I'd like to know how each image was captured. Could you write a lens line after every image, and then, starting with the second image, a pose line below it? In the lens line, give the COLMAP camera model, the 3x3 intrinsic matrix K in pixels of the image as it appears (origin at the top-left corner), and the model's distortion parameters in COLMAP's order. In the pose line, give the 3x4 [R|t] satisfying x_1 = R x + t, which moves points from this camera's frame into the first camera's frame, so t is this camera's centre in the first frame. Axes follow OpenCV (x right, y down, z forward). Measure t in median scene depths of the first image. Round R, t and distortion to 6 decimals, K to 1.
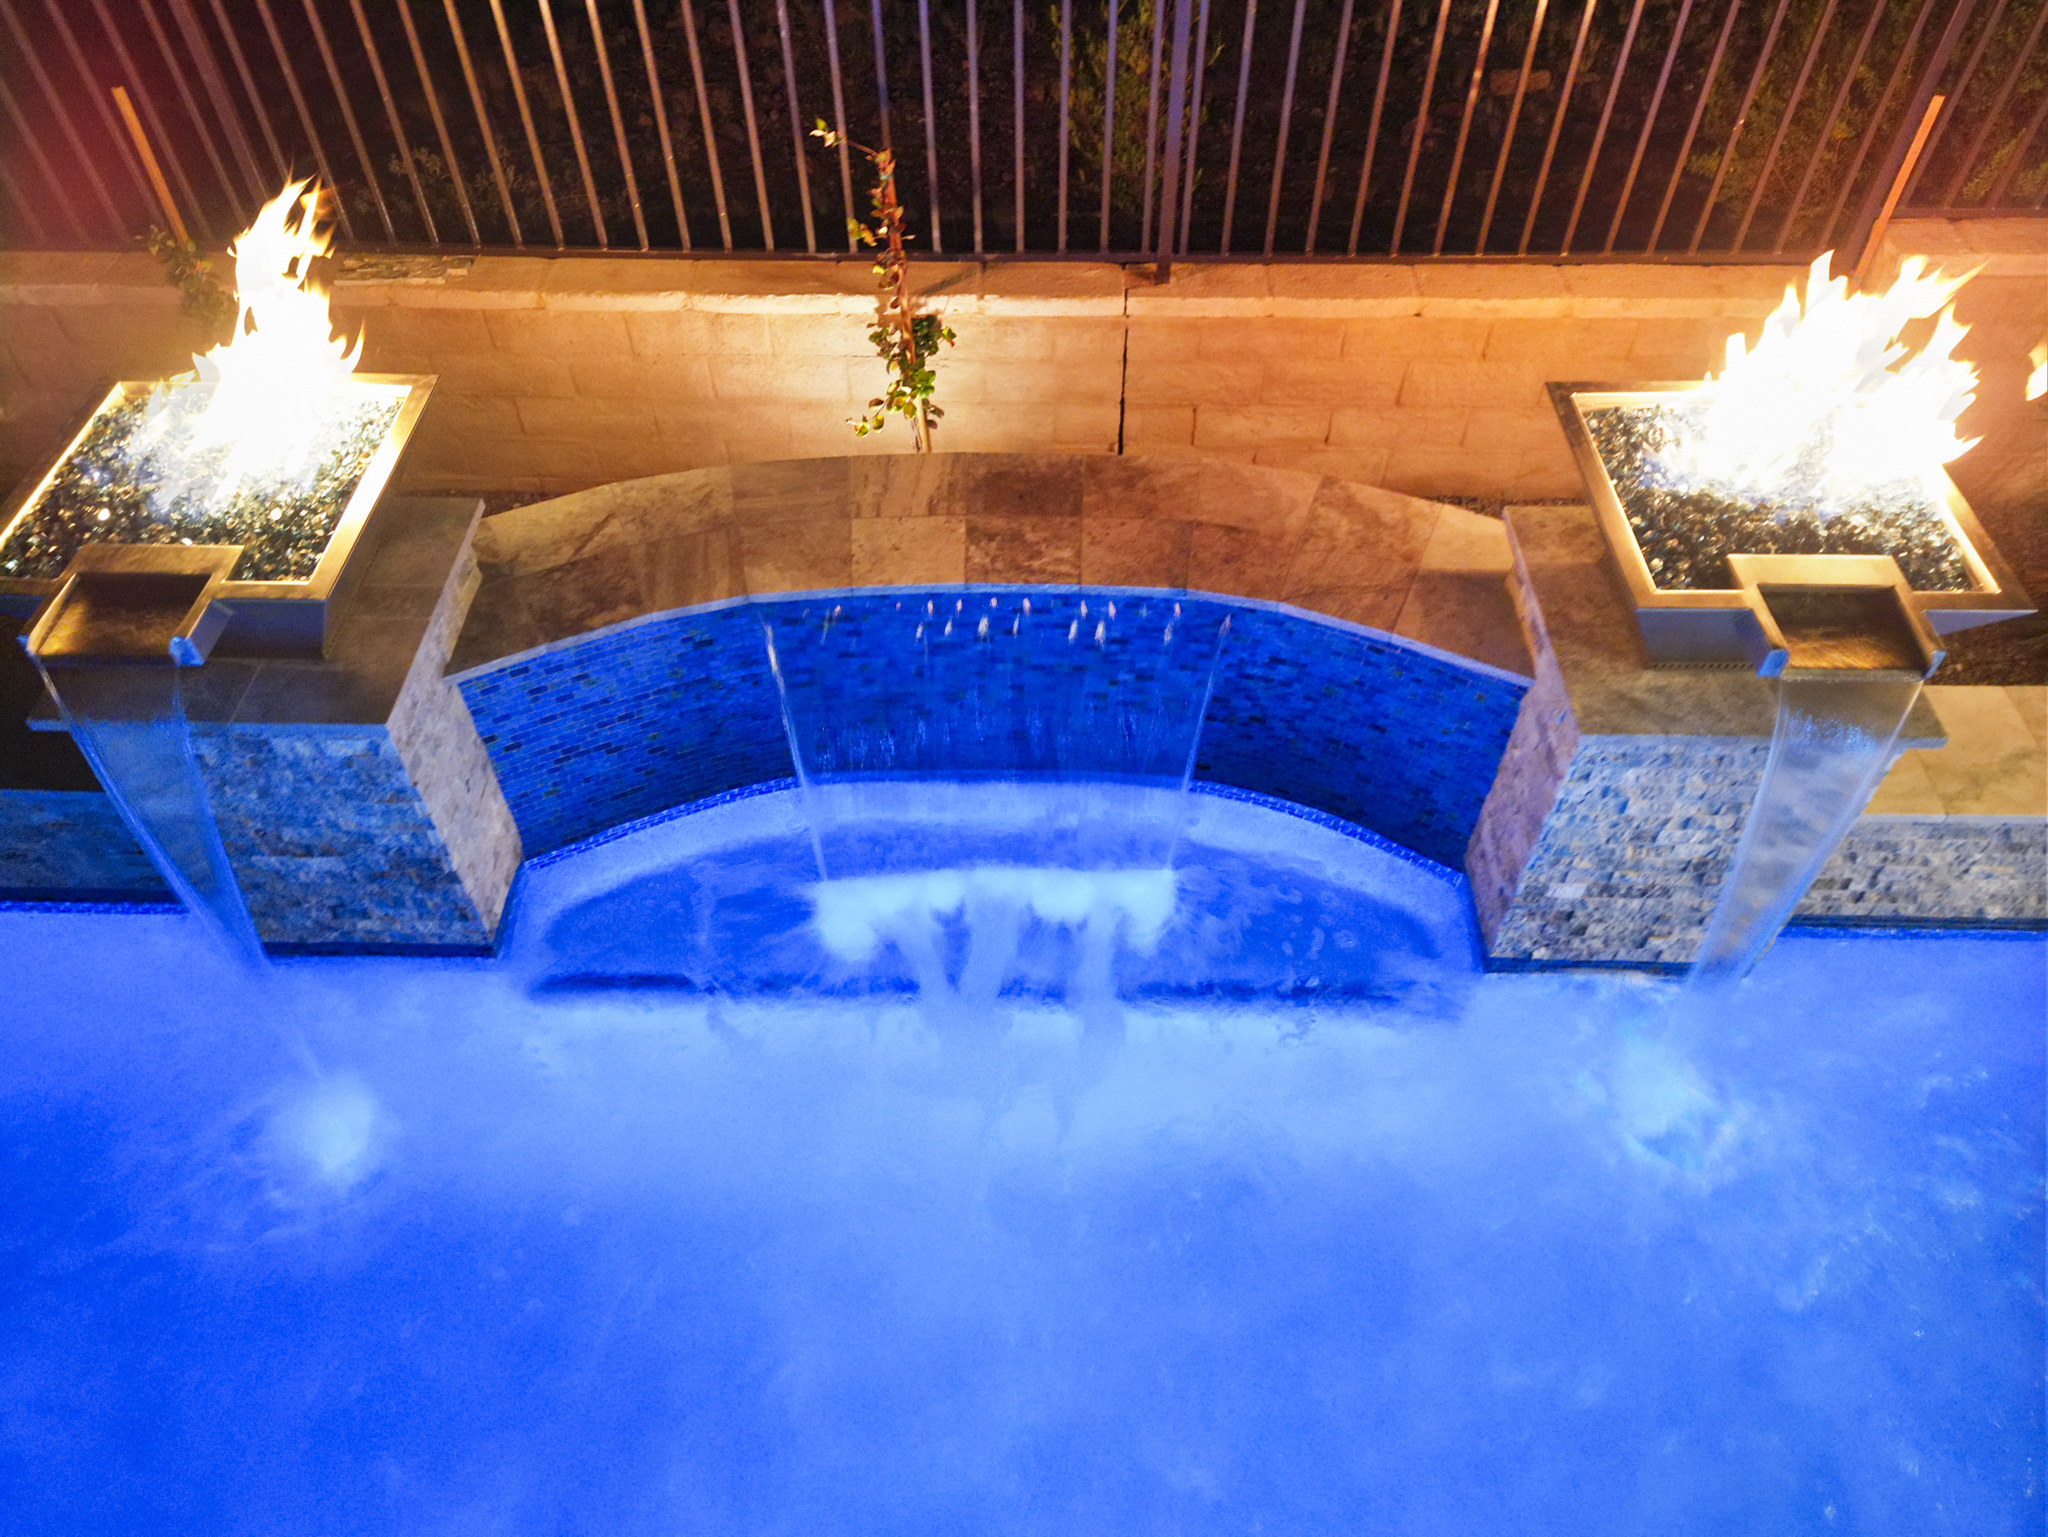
lens RADIAL K [[1425.5, 0, 1034.4], [0, 1425.5, 769.4], [0, 0, 1]] dist [0.056344, -0.051654]
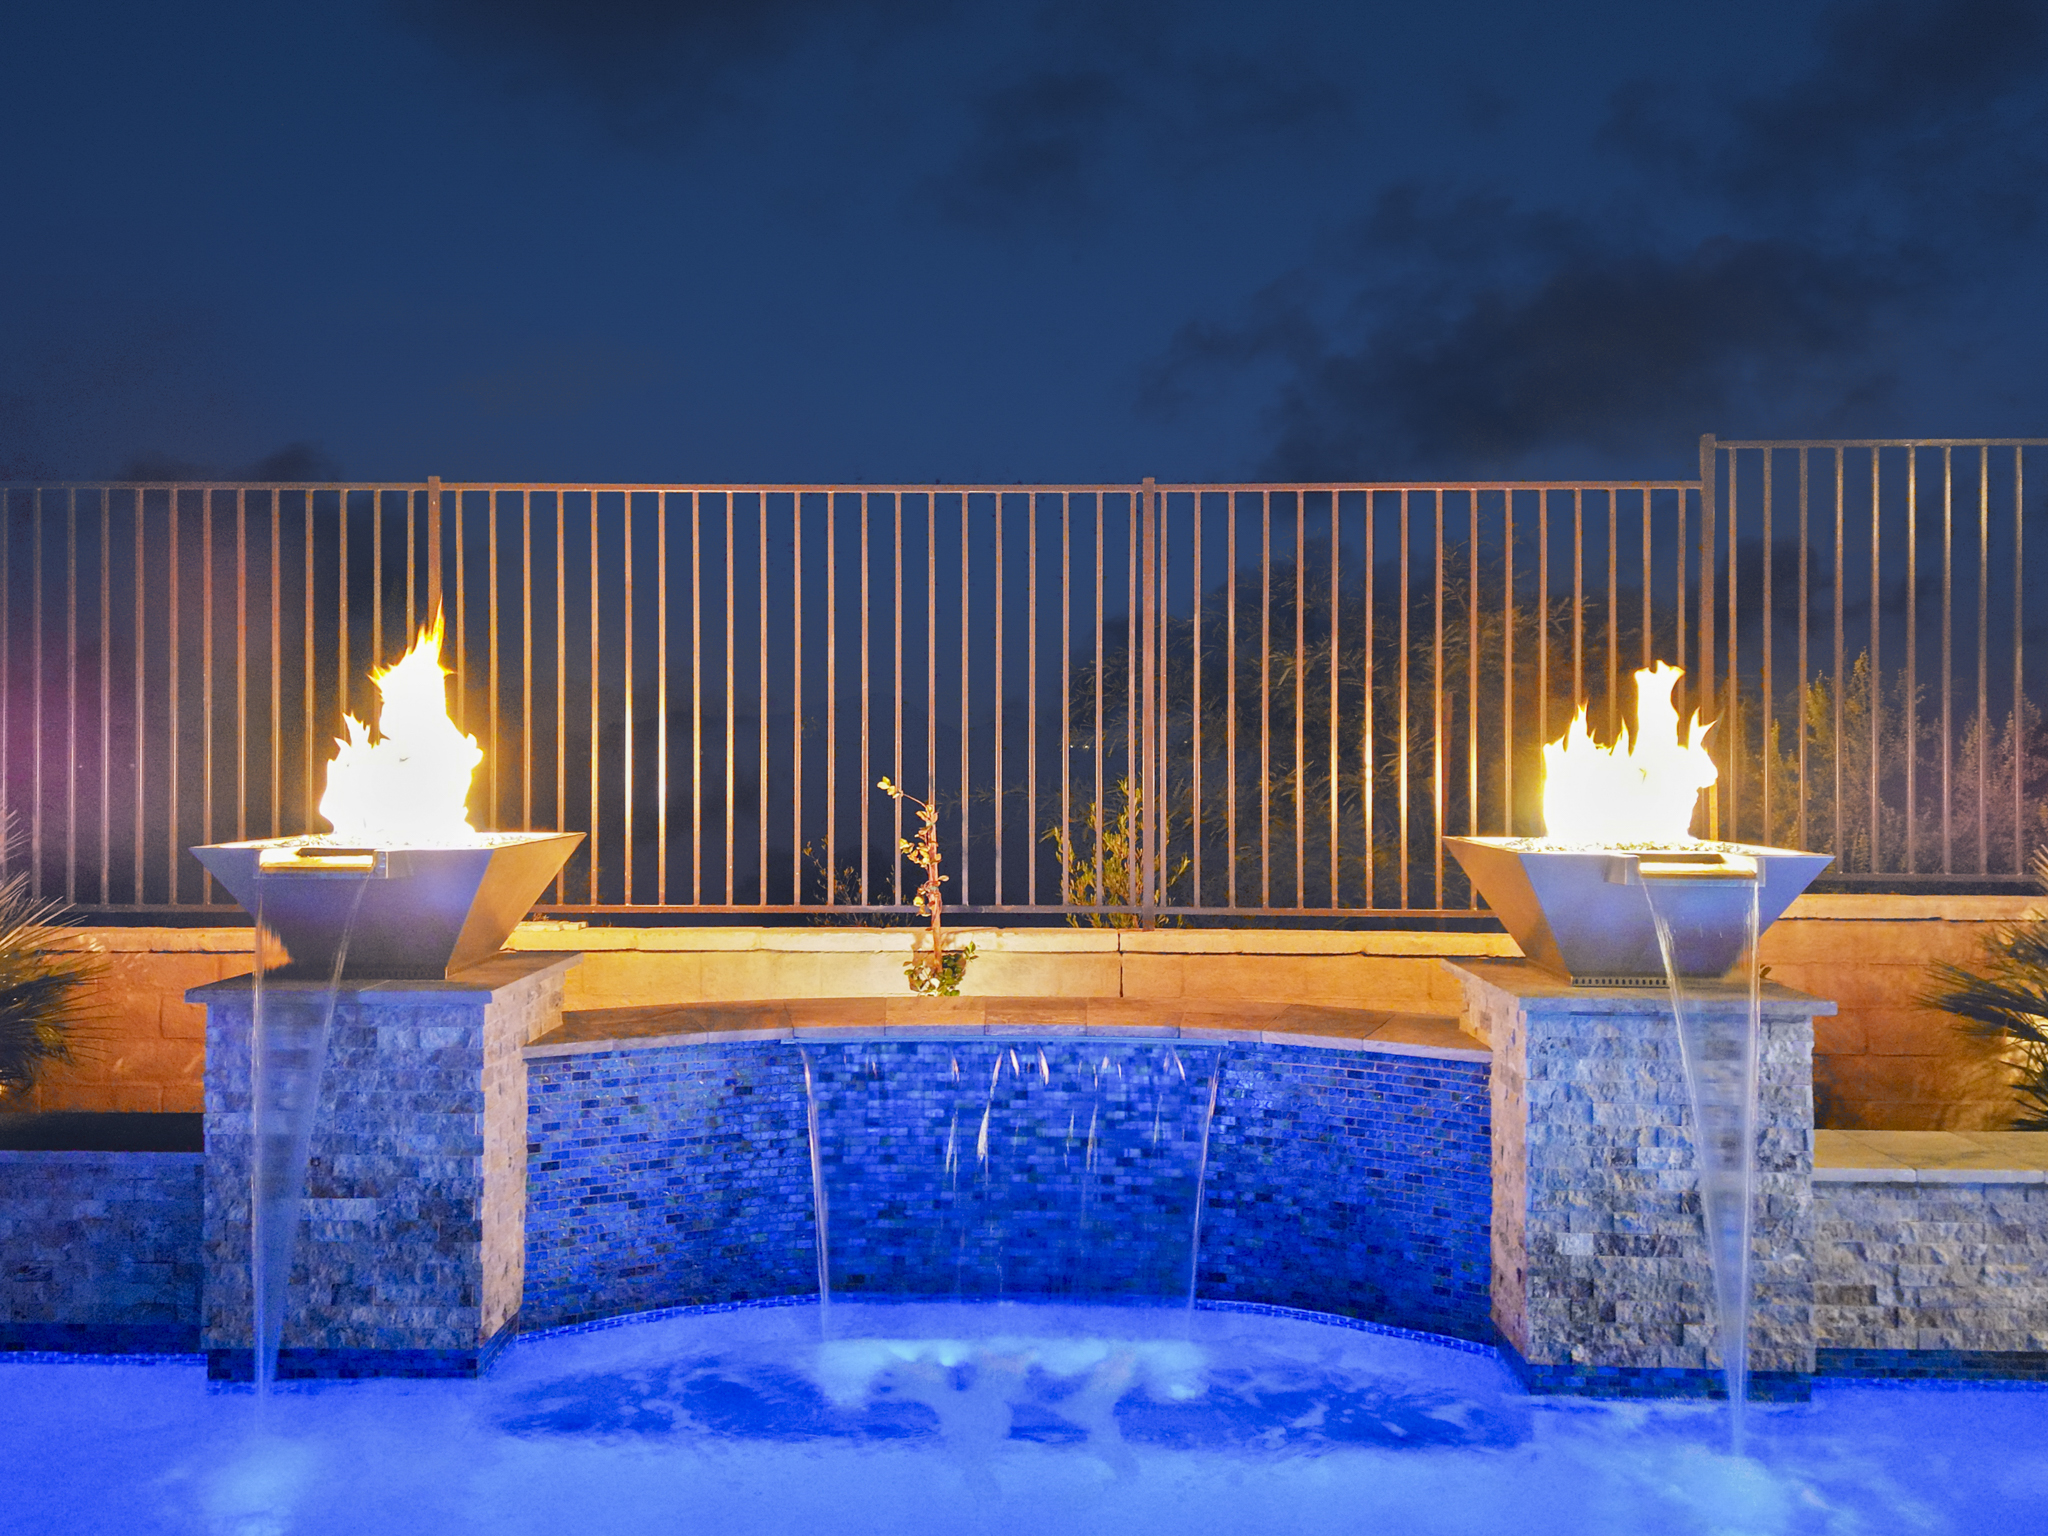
lens RADIAL K [[1605.2, 0, 1035.7], [0, 1605.2, 749.9], [0, 0, 1]] dist [0.074880, -0.059801]
pose [[0.999982, -0.003435, -0.004941, -0.000681], [-0.001343, 0.672985, -0.739655, 0.633580], [0.005866, 0.739648, 0.672969, -0.022869]]
